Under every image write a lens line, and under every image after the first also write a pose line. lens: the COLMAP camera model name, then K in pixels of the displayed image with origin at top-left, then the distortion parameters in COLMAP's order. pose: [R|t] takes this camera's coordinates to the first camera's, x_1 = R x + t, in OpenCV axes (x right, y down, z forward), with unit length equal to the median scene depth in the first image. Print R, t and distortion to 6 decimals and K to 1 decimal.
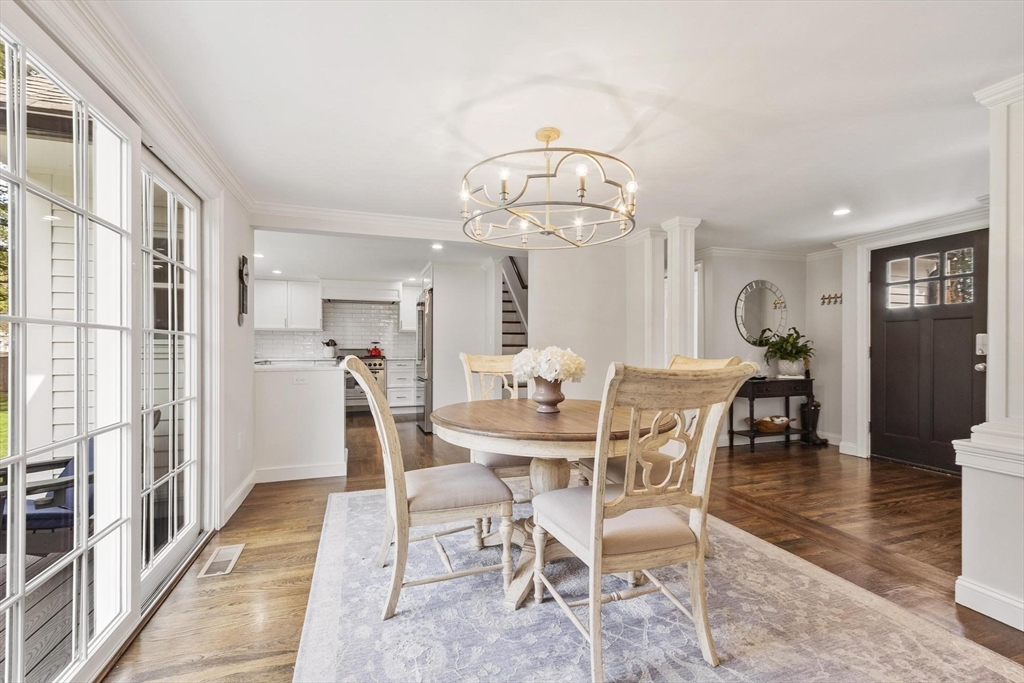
lens RADIAL K [[449.7, 0, 507.9], [0, 449.7, 349.0], [0, 0, 1]] dist [0.000388, -0.000999]
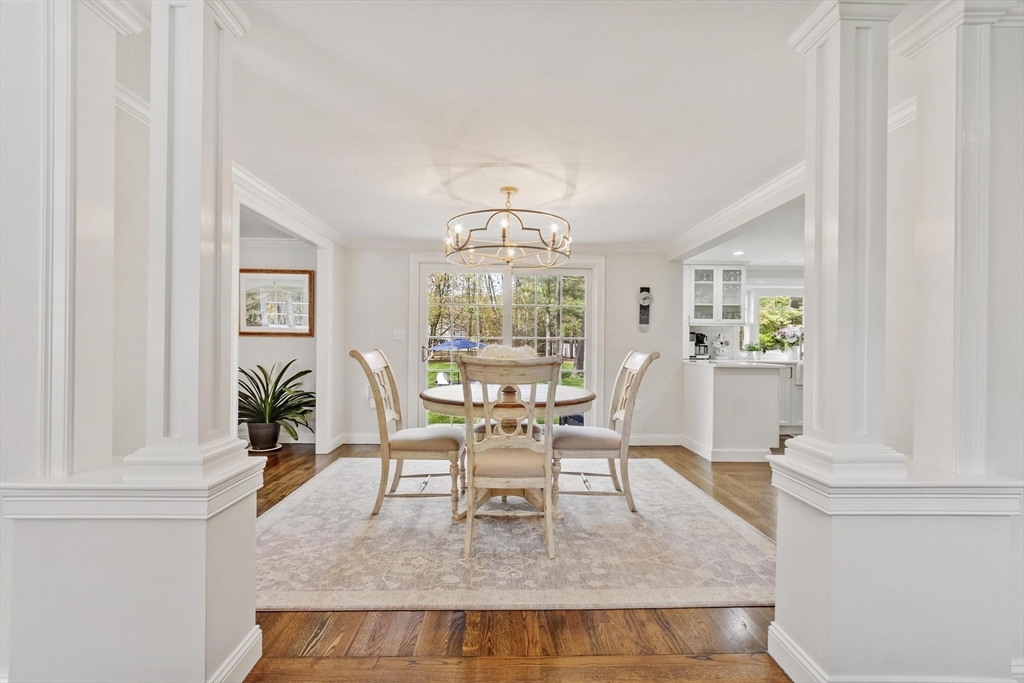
lens RADIAL K [[449.7, 0, 508.9], [0, 449.7, 340.8], [0, 0, 1]] dist [0.000388, -0.000999]
pose [[-0.308326, -0.011616, -0.951210, 1.376256], [-0.014079, 0.999872, -0.007647, -0.001459], [0.951177, 0.011035, -0.308450, 1.402401]]
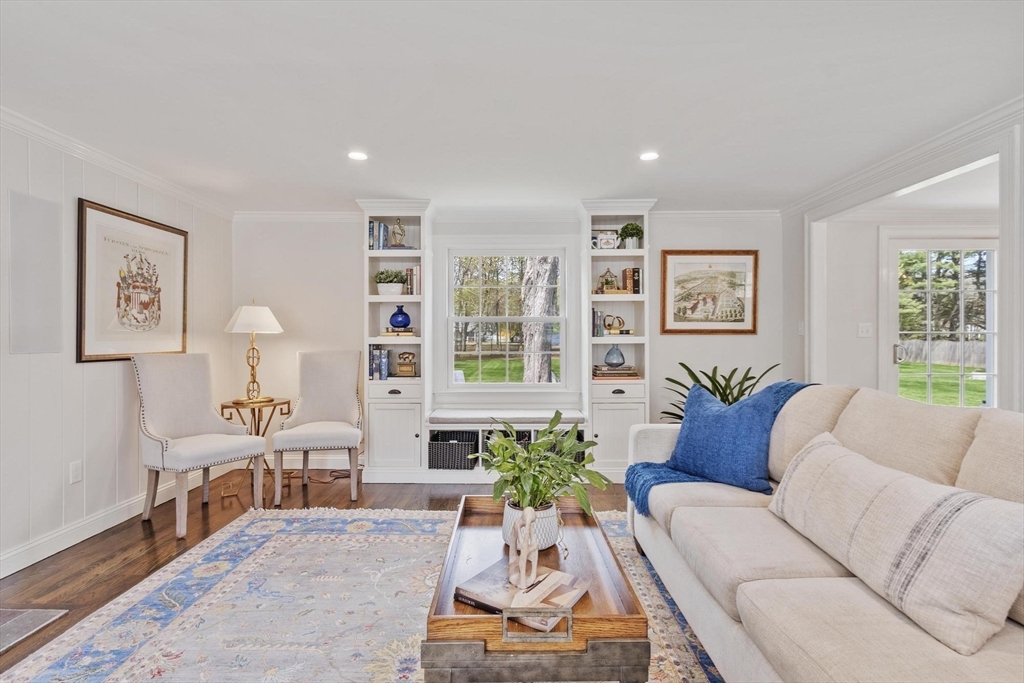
lens RADIAL K [[504.7, 0, 510.6], [0, 504.7, 339.4], [0, 0, 1]] dist [0.000023, -0.000847]
pose [[-0.338653, 0.005566, -0.940895, 1.726185], [-0.000962, 0.999980, 0.006262, -0.015260], [0.940911, 0.003026, -0.338641, -0.324113]]
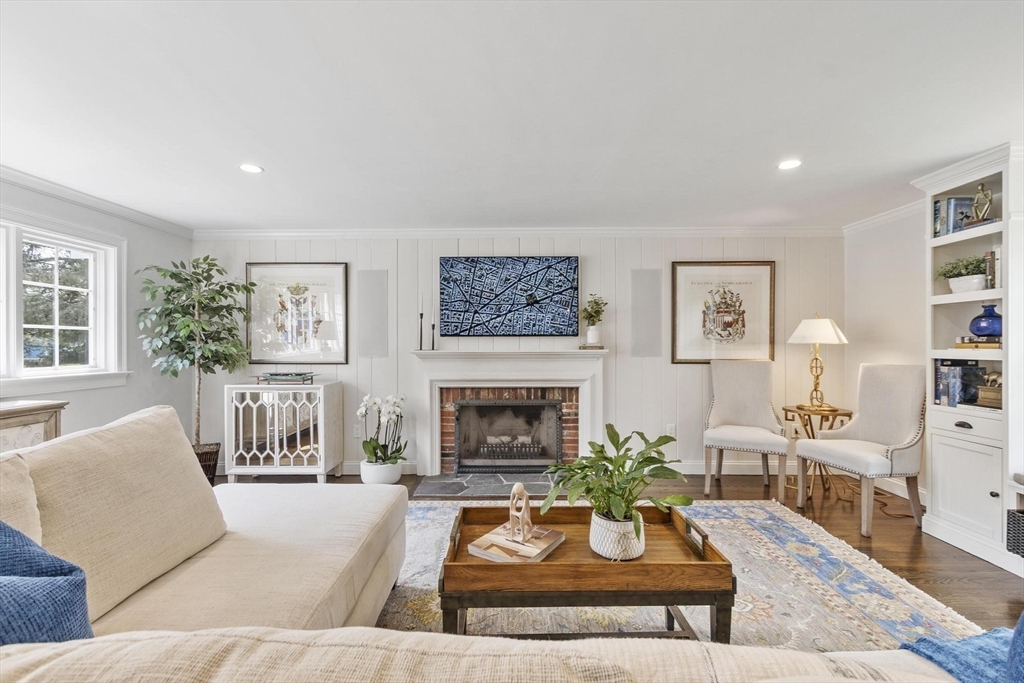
lens RADIAL K [[449.7, 0, 506.5], [0, 449.7, 344.1], [0, 0, 1]] dist [0.000388, -0.000999]
pose [[-0.937640, 0.001358, 0.347604, 0.932265], [0.002060, 0.999997, 0.001649, -0.030299], [-0.347601, 0.002262, -0.937640, 0.158766]]
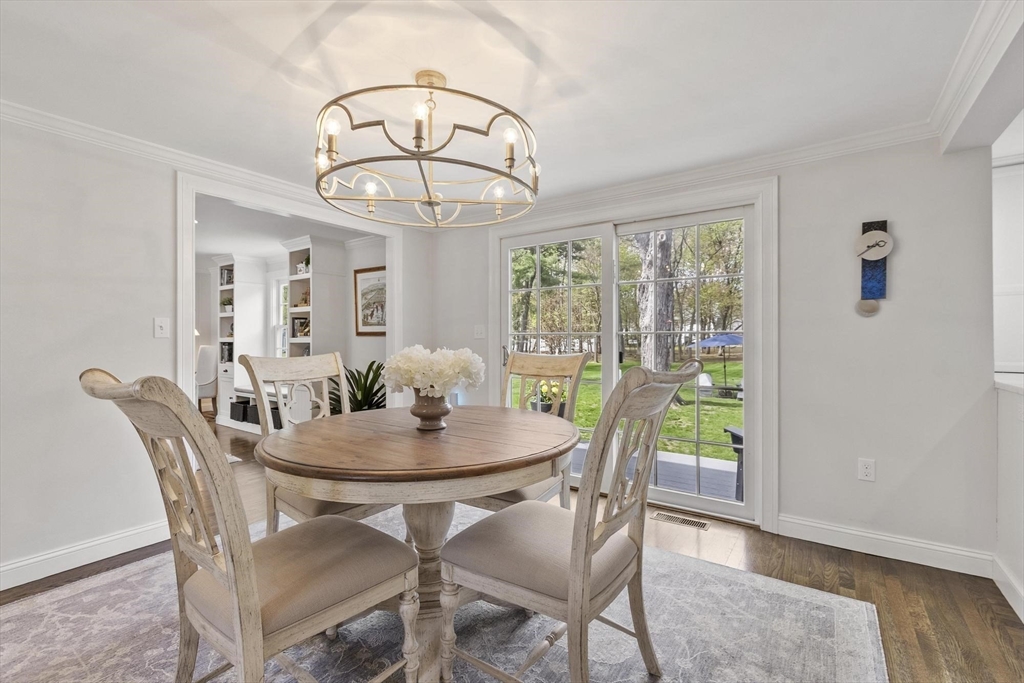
lens RADIAL K [[449.7, 0, 511.5], [0, 449.7, 337.5], [0, 0, 1]] dist [0.000388, -0.000999]
pose [[-0.814005, -0.001162, -0.580856, 0.425609], [-0.001689, 0.999999, 0.000365, -0.017469], [0.580855, 0.001278, -0.814006, 1.700428]]
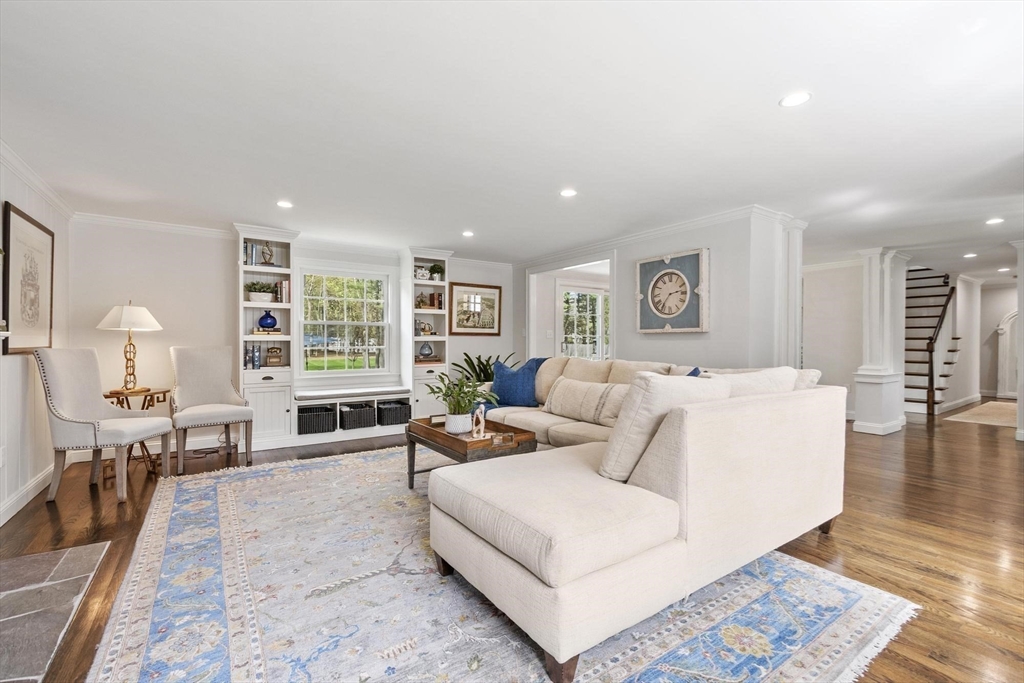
lens RADIAL K [[449.7, 0, 514.7], [0, 449.7, 345.5], [0, 0, 1]] dist [0.000388, -0.000999]
pose [[0.261731, 0.009988, -0.965089, 2.402555], [-0.003789, 0.999949, 0.009321, 0.009940], [0.965133, 0.001217, 0.261755, -0.746940]]
